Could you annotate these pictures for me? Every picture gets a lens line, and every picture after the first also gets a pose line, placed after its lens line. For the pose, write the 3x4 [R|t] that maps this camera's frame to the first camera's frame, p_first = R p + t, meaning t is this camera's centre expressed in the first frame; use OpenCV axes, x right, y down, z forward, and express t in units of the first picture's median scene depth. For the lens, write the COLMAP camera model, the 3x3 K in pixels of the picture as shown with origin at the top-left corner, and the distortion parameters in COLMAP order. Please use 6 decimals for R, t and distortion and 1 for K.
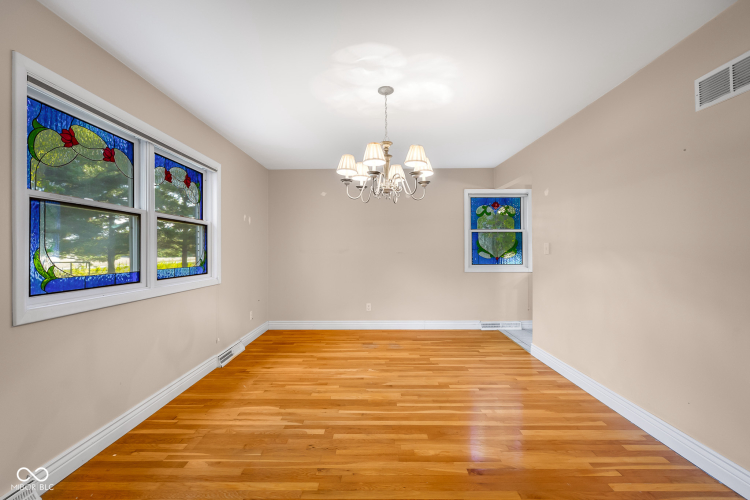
lens RADIAL K [[330.1, 0, 372.3], [0, 330.1, 248.3], [0, 0, 1]] dist [-0.005549, 0.001160]
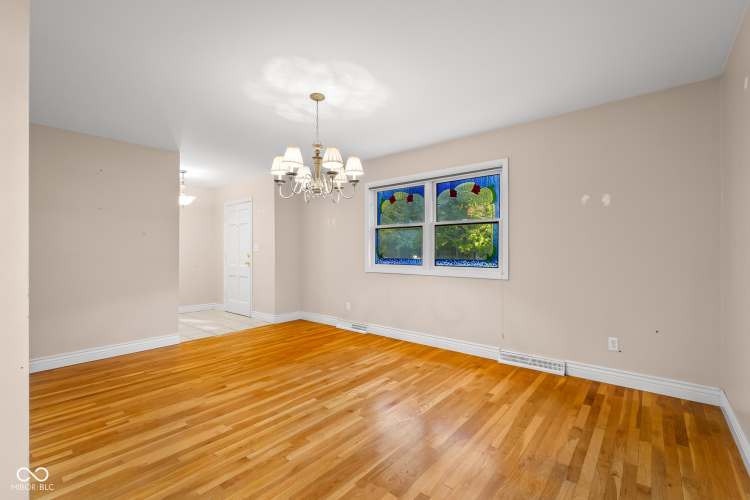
lens RADIAL K [[330.1, 0, 378.9], [0, 330.1, 250.1], [0, 0, 1]] dist [-0.005549, 0.001160]
pose [[-0.624606, 0.007557, -0.780904, 0.670509], [0.013577, 0.999907, -0.001183, 0.018550], [0.780822, -0.011341, -0.624650, 1.620320]]
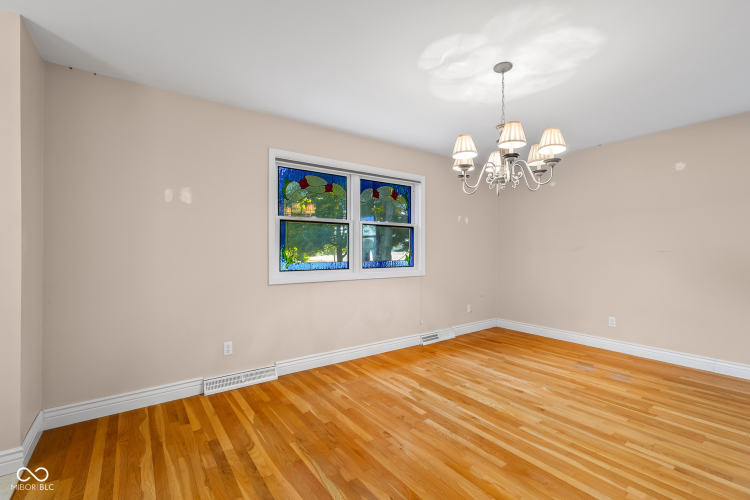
lens RADIAL K [[330.1, 0, 374.2], [0, 330.1, 249.4], [0, 0, 1]] dist [-0.005549, 0.001160]
pose [[0.597677, 0.002918, -0.801732, 0.483192], [0.003059, 0.999978, 0.005919, 0.004702], [0.801731, -0.005990, 0.597655, 0.167248]]
